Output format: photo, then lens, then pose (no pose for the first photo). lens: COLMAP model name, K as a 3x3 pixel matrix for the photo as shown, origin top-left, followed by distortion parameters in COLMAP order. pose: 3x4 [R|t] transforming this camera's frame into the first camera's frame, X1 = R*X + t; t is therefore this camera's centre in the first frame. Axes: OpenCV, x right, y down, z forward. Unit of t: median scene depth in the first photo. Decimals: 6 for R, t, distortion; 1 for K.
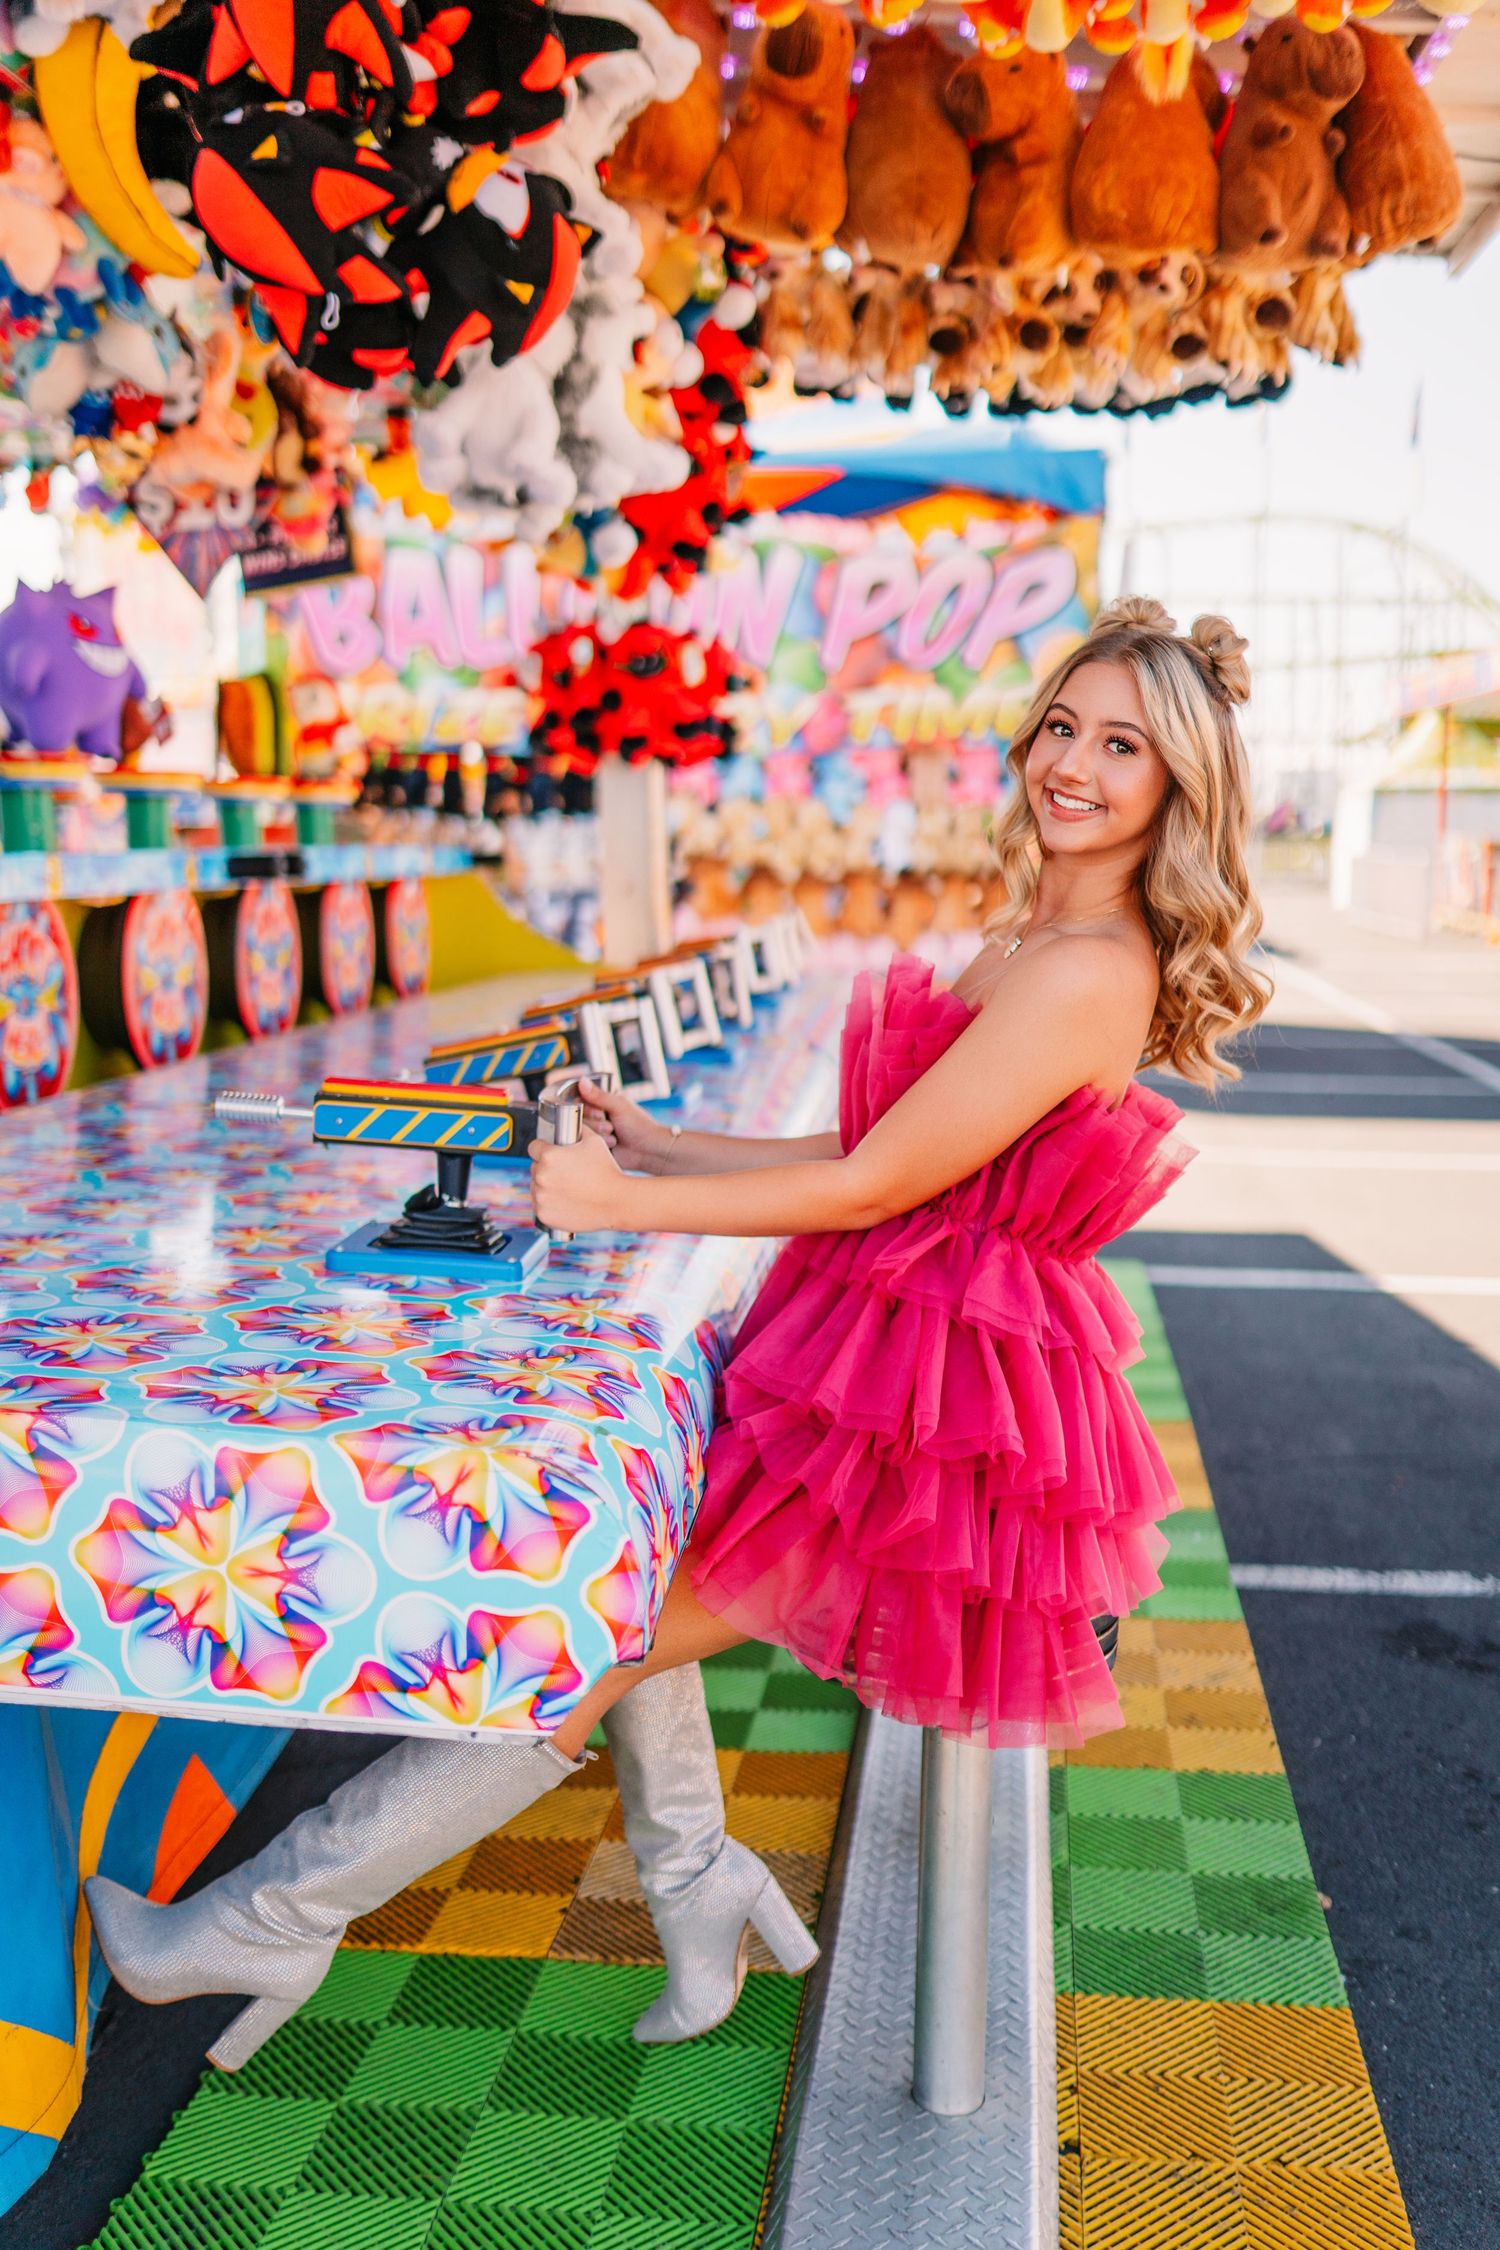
lens RADIAL K [[2176.0, 0, 750.9], [0, 2176.0, 1123.4], [0, 0, 1]] dist [0.004840, 0.002392]
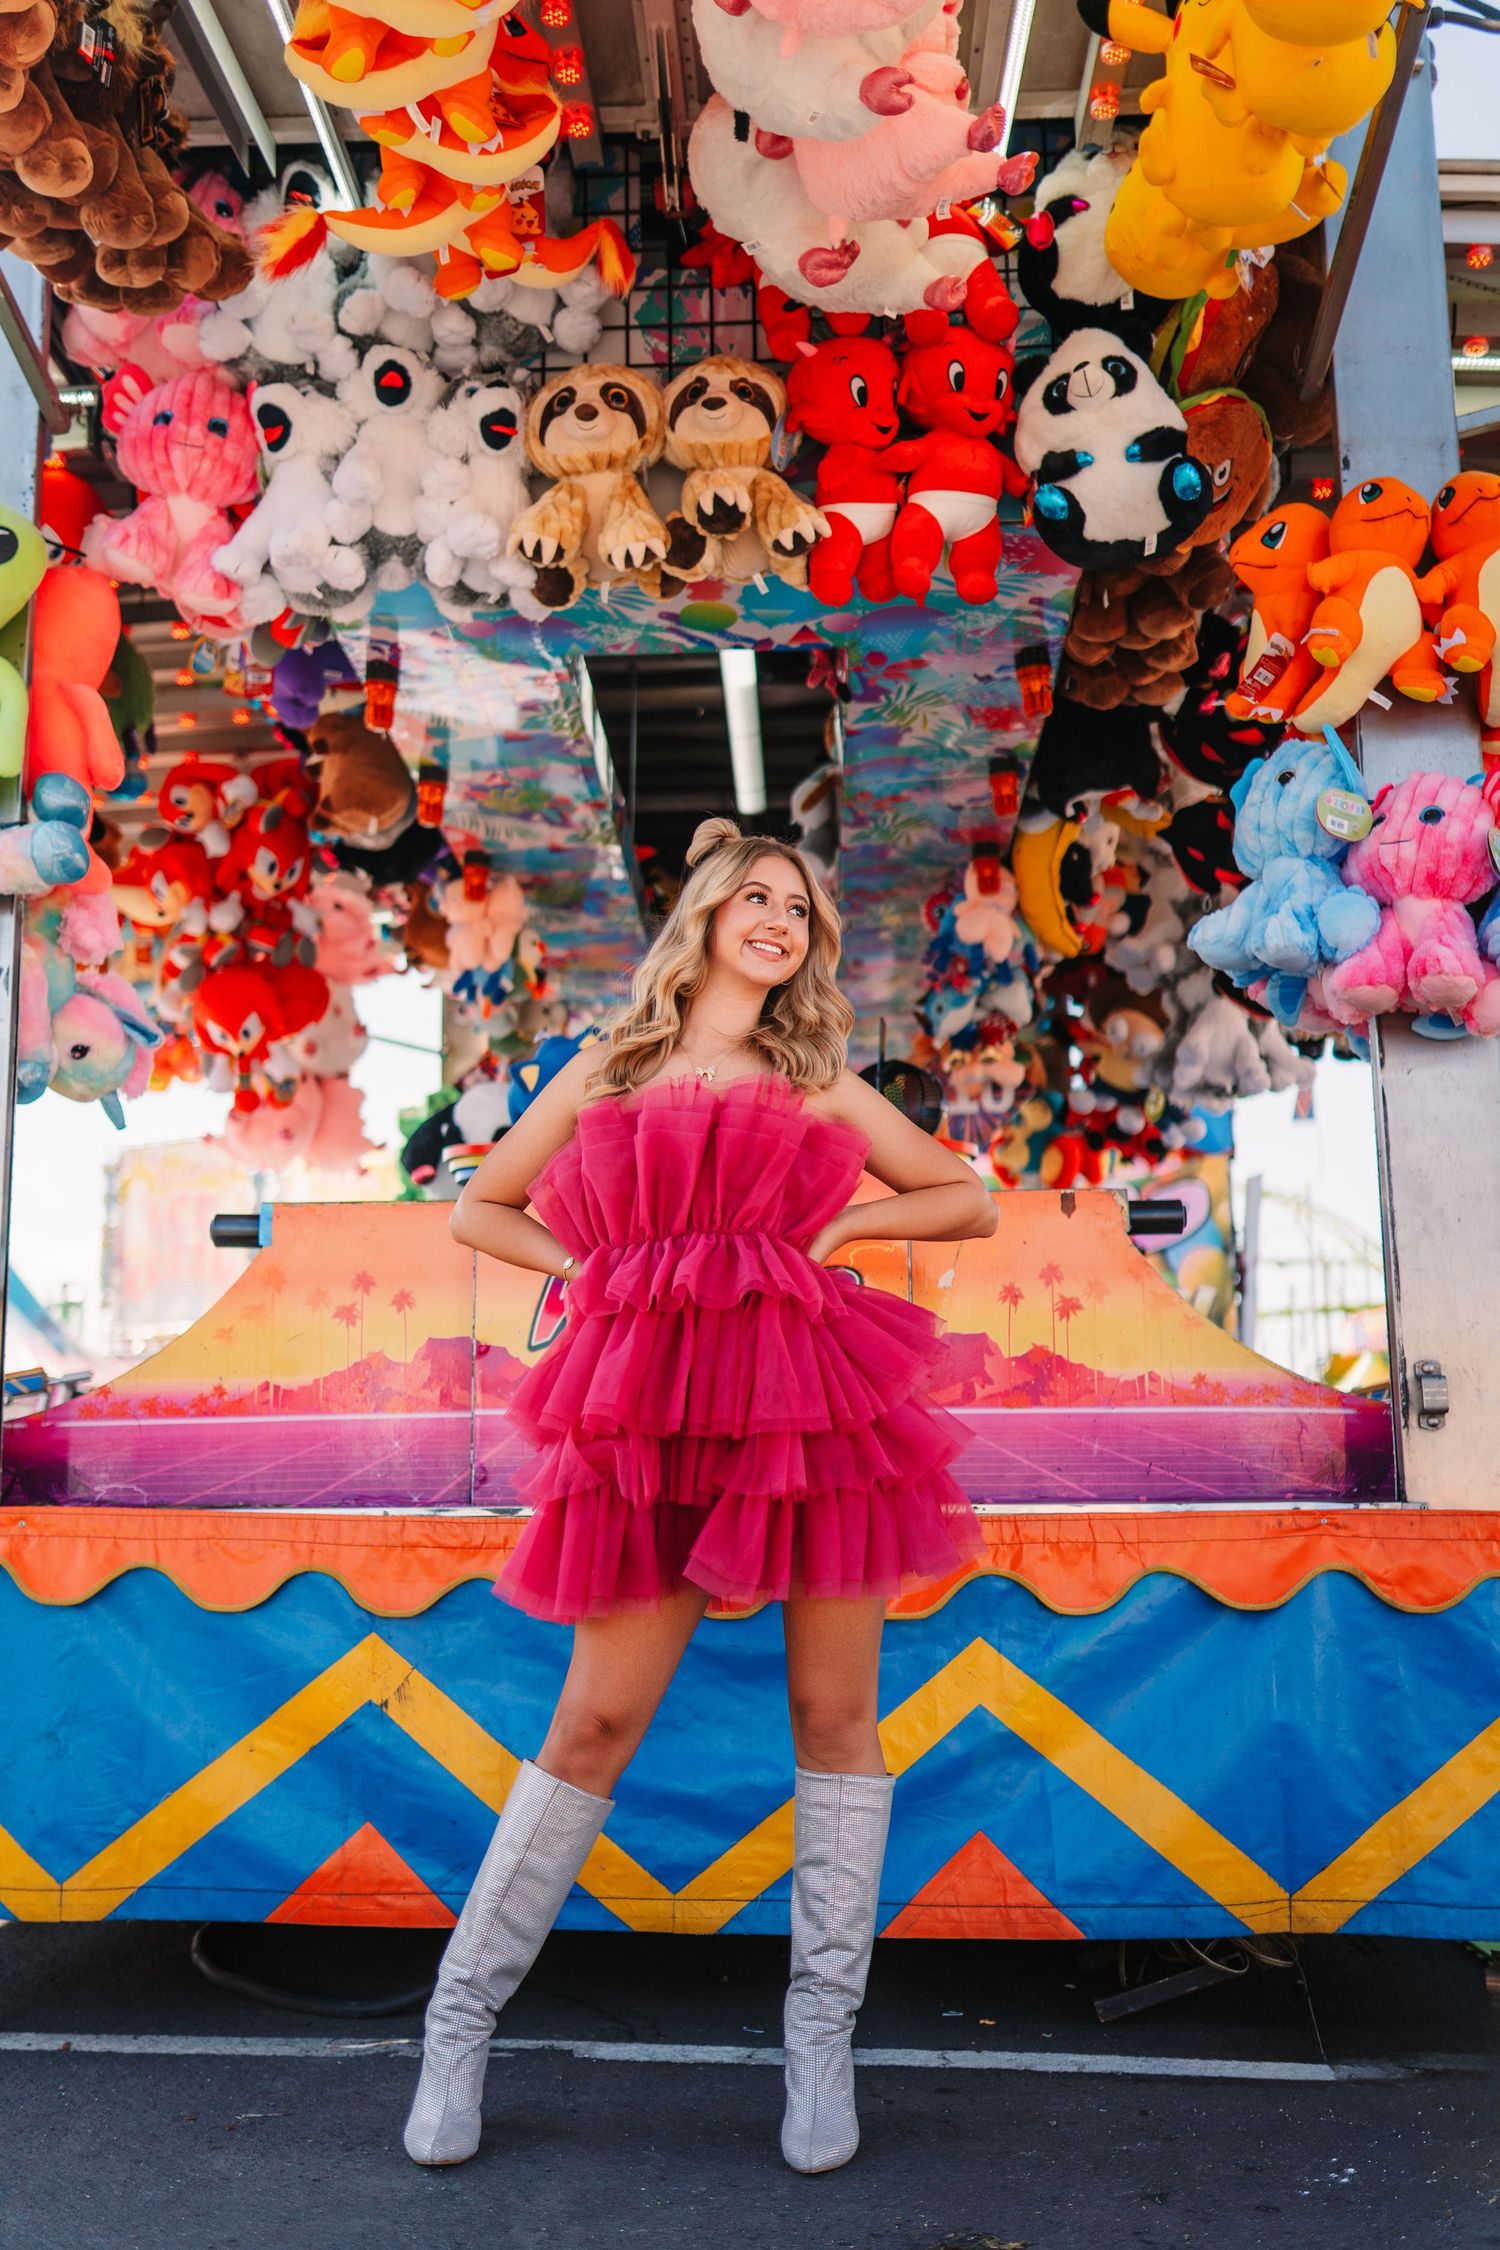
lens RADIAL K [[2176.0, 0, 750.9], [0, 2176.0, 1123.4], [0, 0, 1]] dist [0.004840, 0.002392]
pose [[0.998290, 0.010766, 0.057462, -0.506380], [0.006852, 0.954576, -0.297889, 0.186615], [-0.058059, 0.297773, 0.952869, -0.435630]]
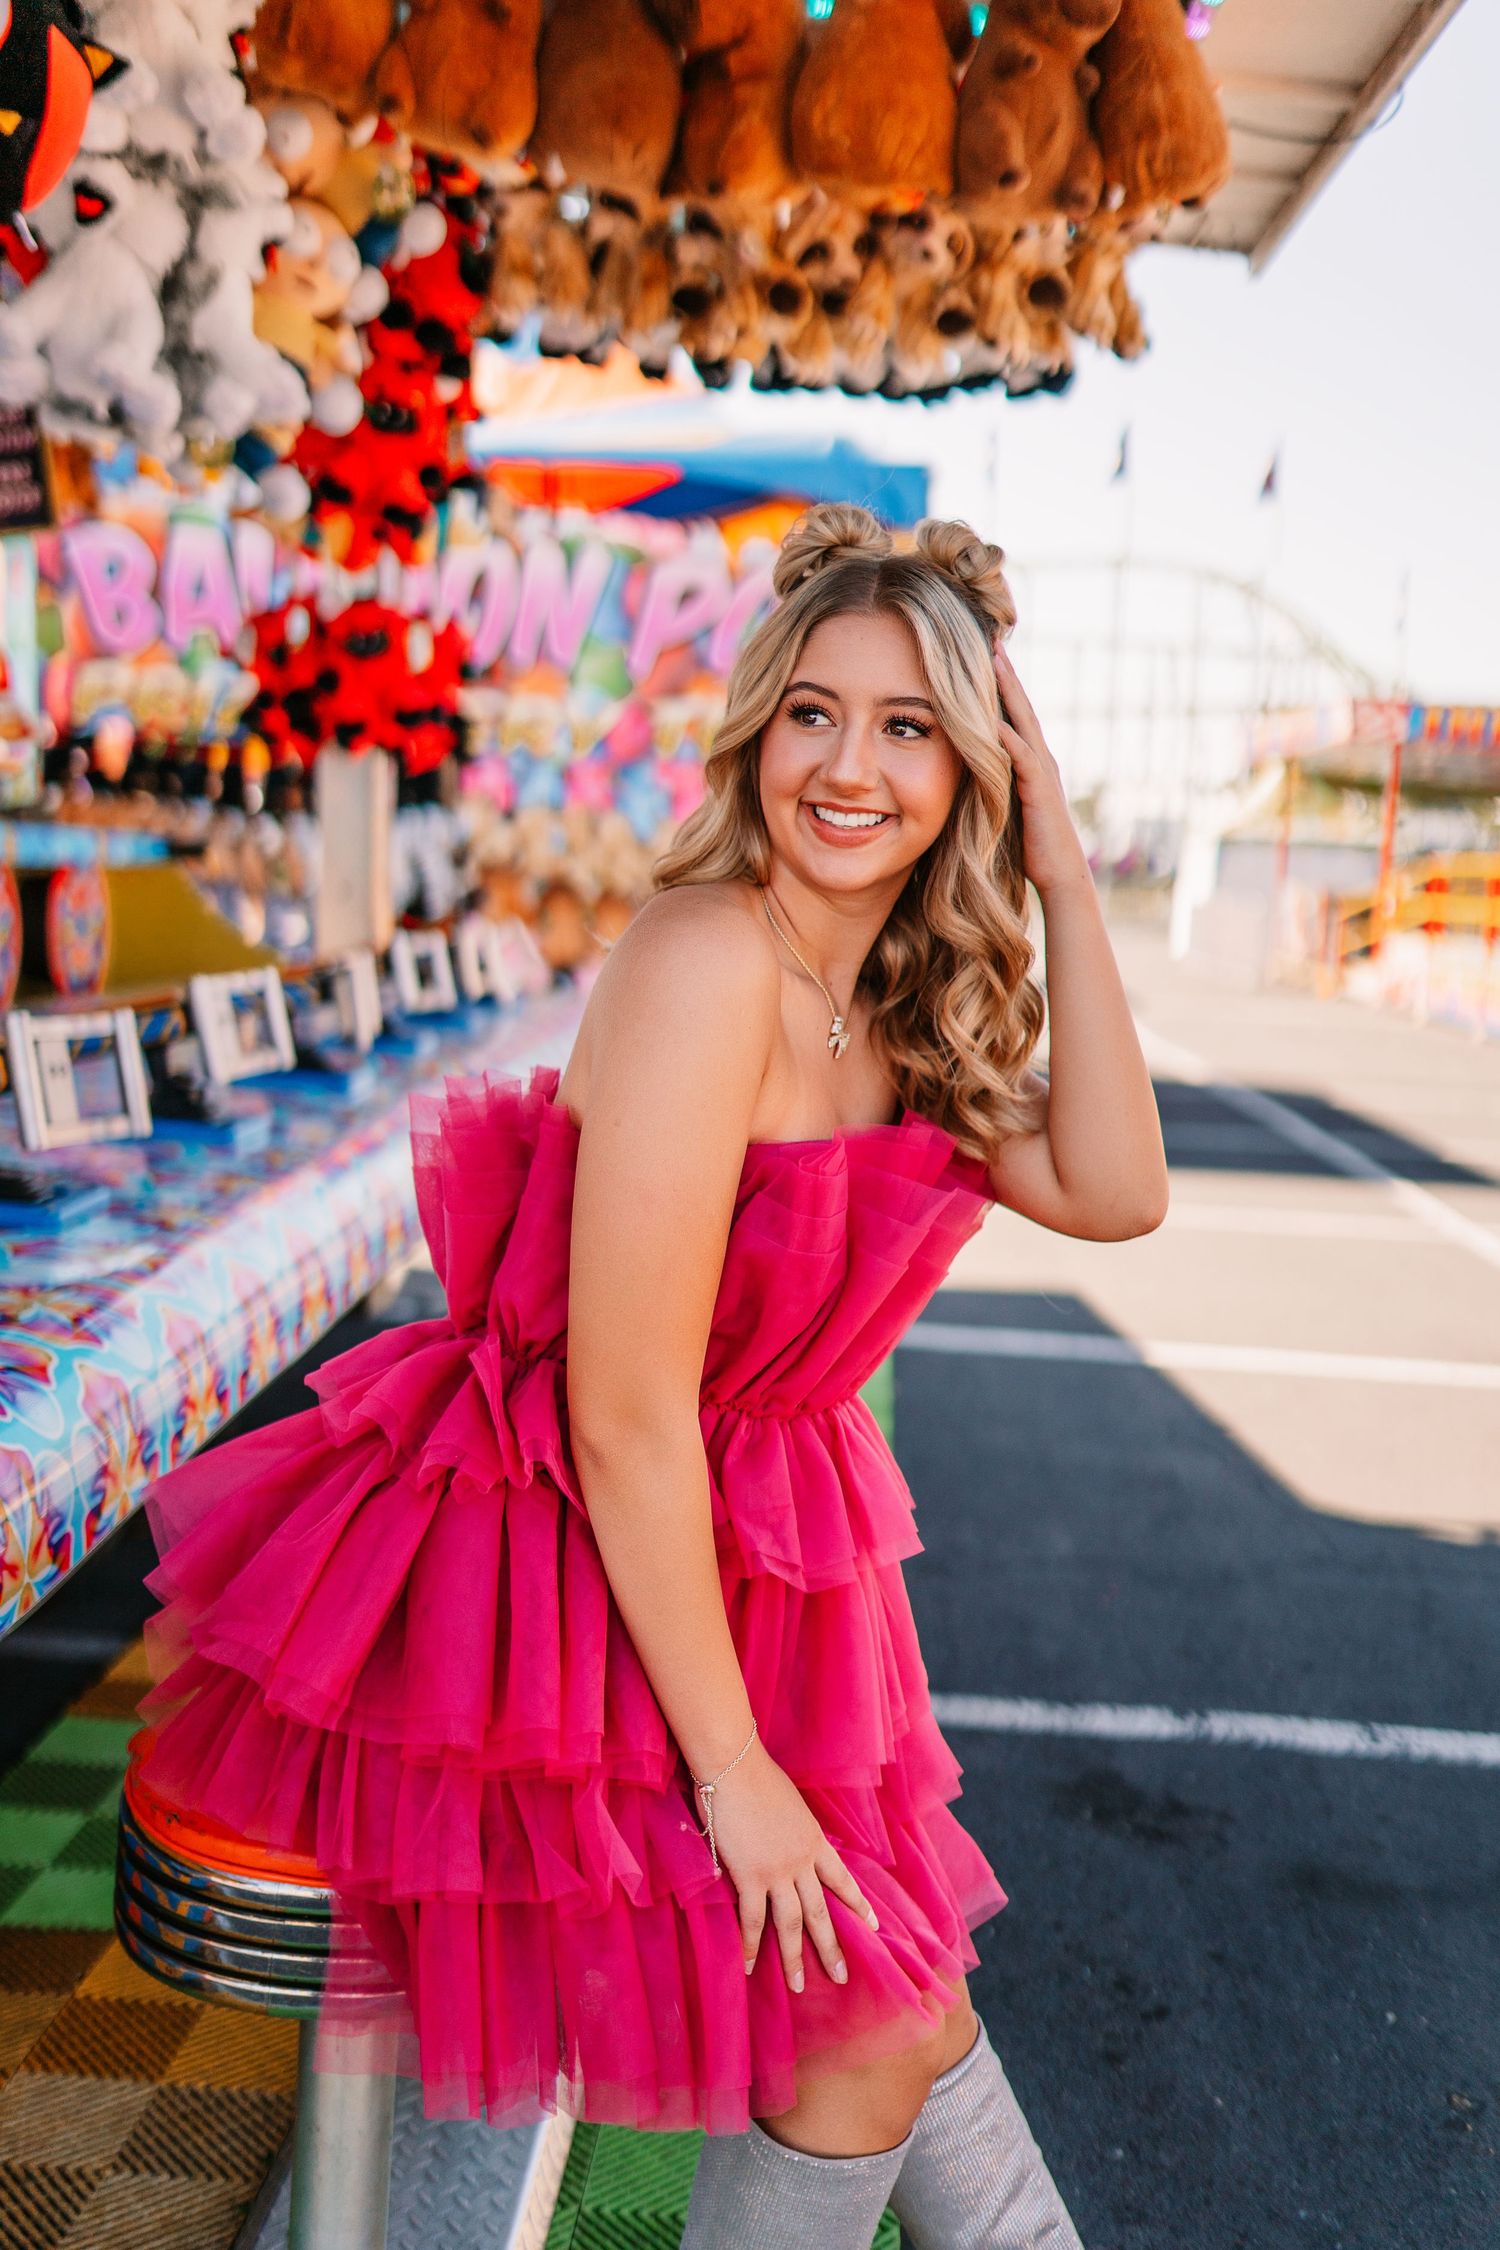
lens RADIAL K [[2183.3, 0, 754.5], [0, 2183.3, 1119.7], [0, 0, 1]] dist [-0.004518, 0.002685]
pose [[0.996857, 0.040087, 0.068338, 0.089111], [-0.039256, 0.999139, -0.013451, -0.010614], [-0.068819, 0.010726, 0.997572, 0.129104]]
